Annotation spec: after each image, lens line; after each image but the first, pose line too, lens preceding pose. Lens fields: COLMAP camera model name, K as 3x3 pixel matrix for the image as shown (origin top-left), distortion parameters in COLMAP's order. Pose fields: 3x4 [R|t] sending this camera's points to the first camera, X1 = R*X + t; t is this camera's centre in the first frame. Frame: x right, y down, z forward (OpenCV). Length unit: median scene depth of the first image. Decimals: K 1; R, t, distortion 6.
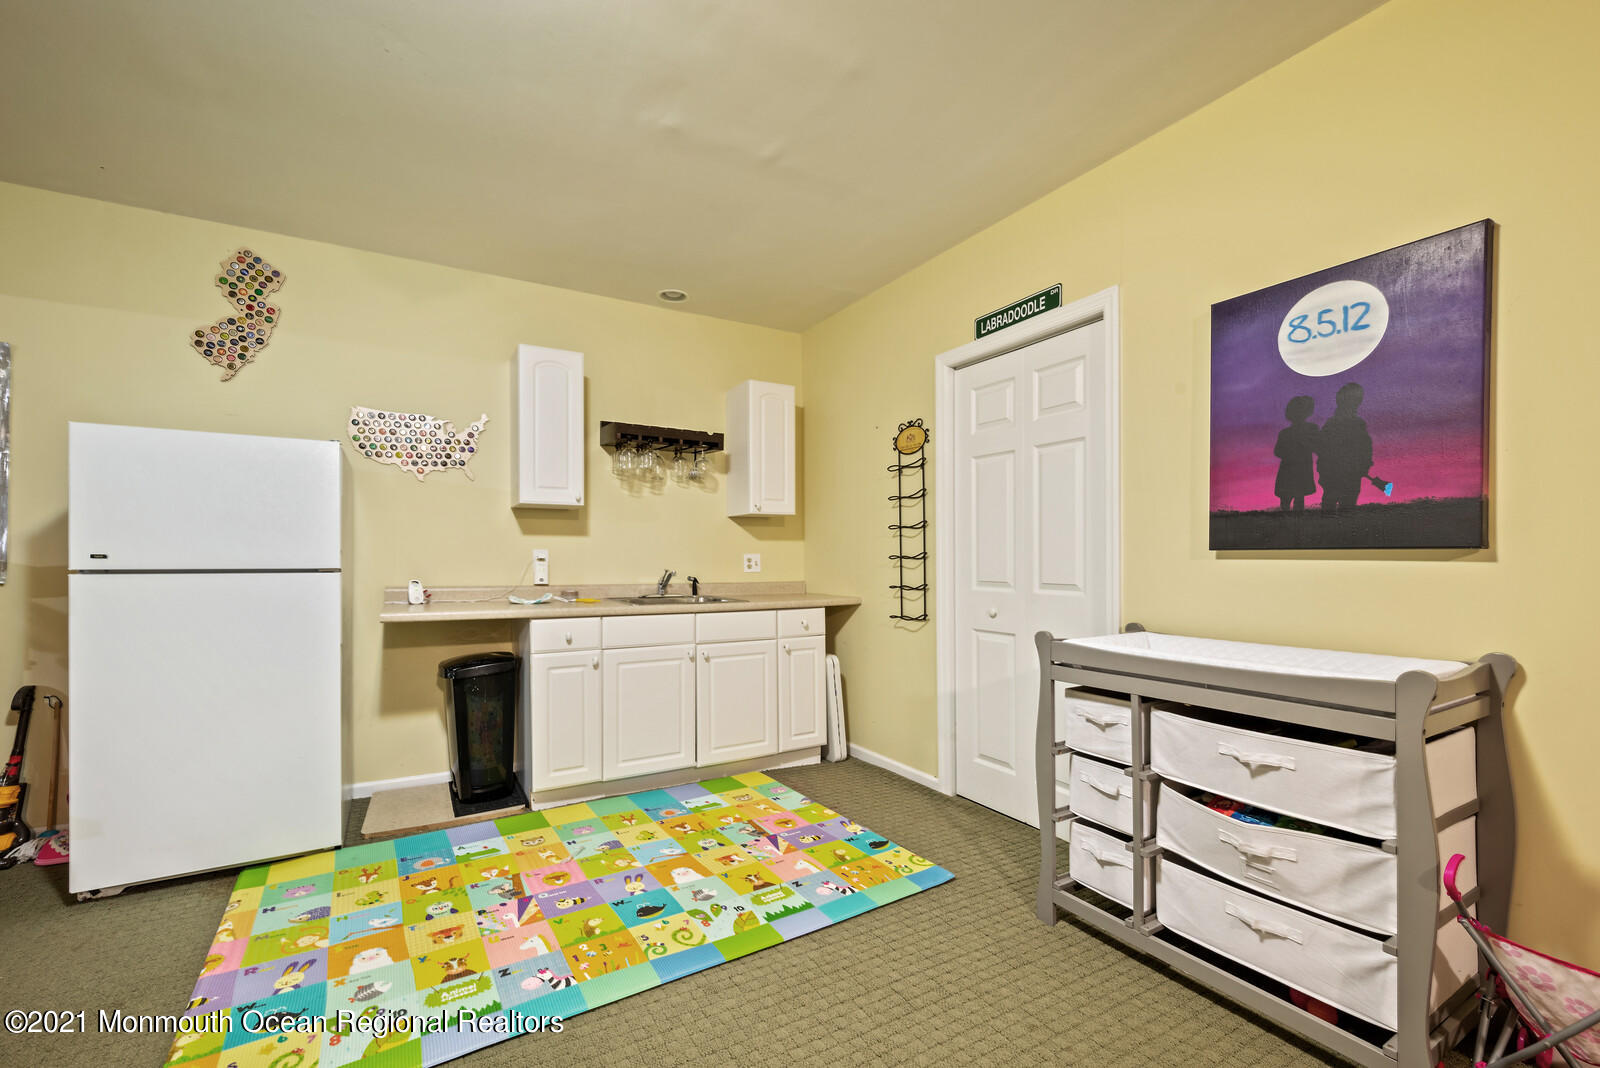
lens RADIAL K [[659.2, 0, 796.2], [0, 659.2, 566.2], [0, 0, 1]] dist [0.000222, -0.000037]
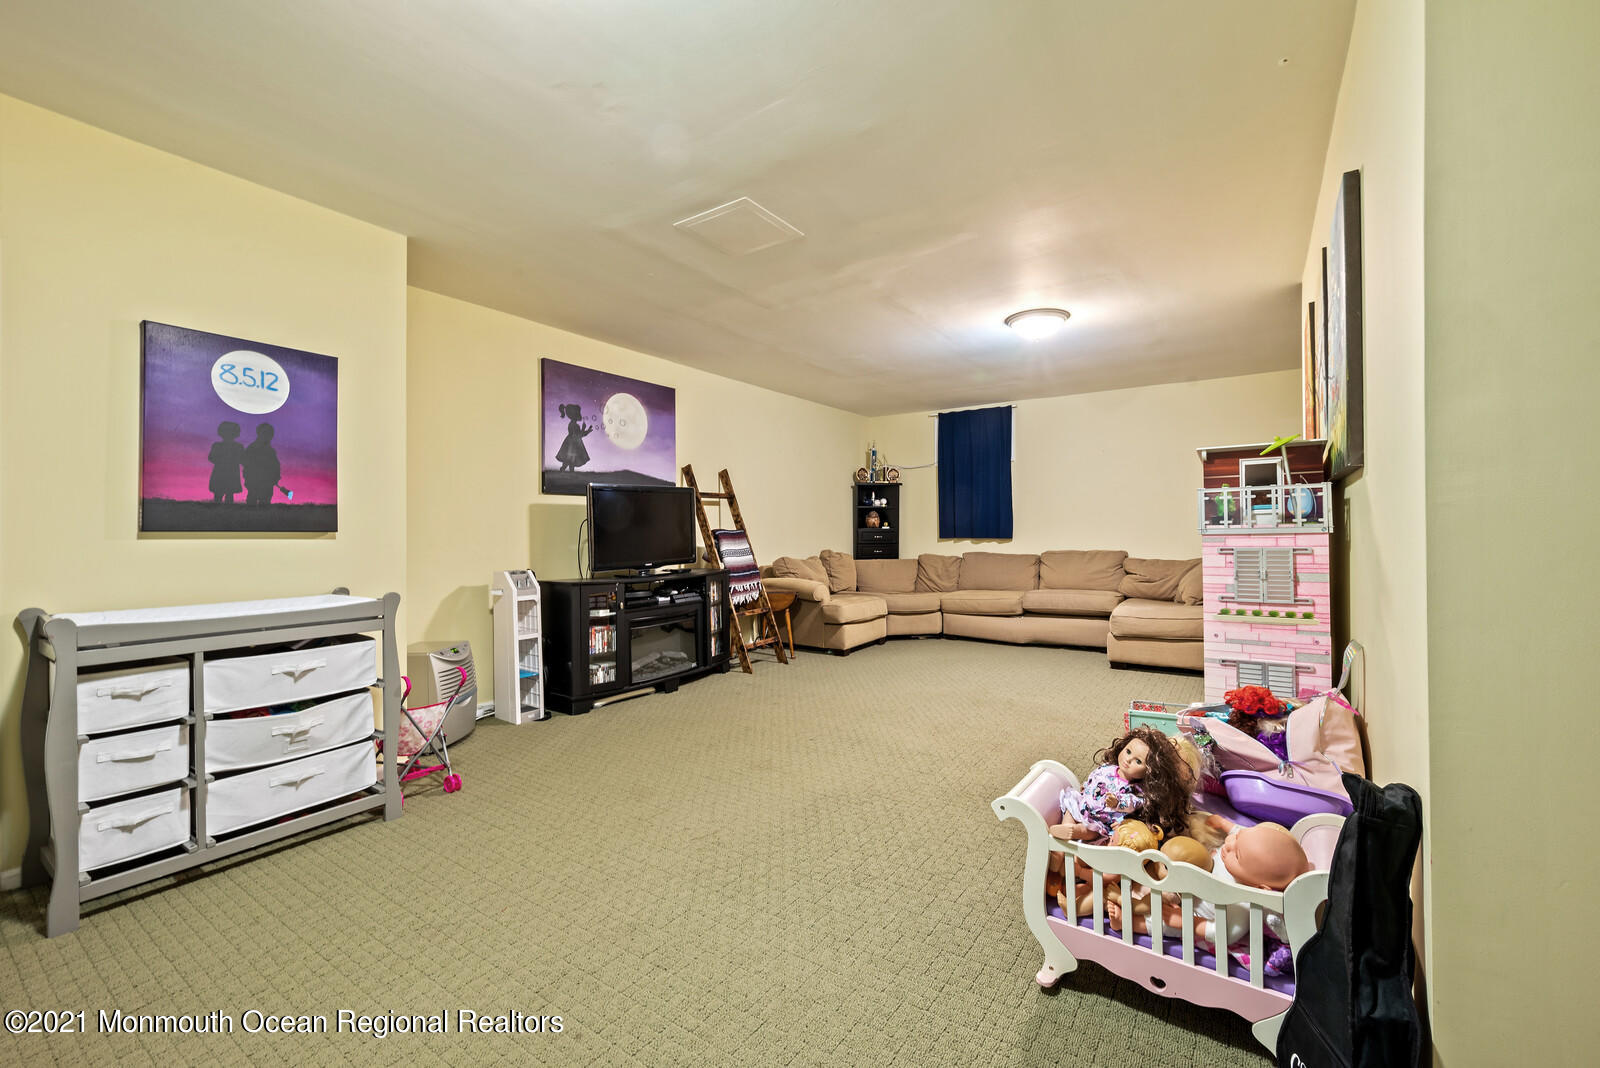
lens RADIAL K [[650.7, 0, 809.4], [0, 650.7, 527.6], [0, 0, 1]] dist [-0.001660, -0.000407]
pose [[-0.440482, 0.012146, 0.897679, -1.033673], [0.019271, 0.999806, -0.004071, -0.005014], [-0.897554, 0.015506, -0.440631, 0.523618]]
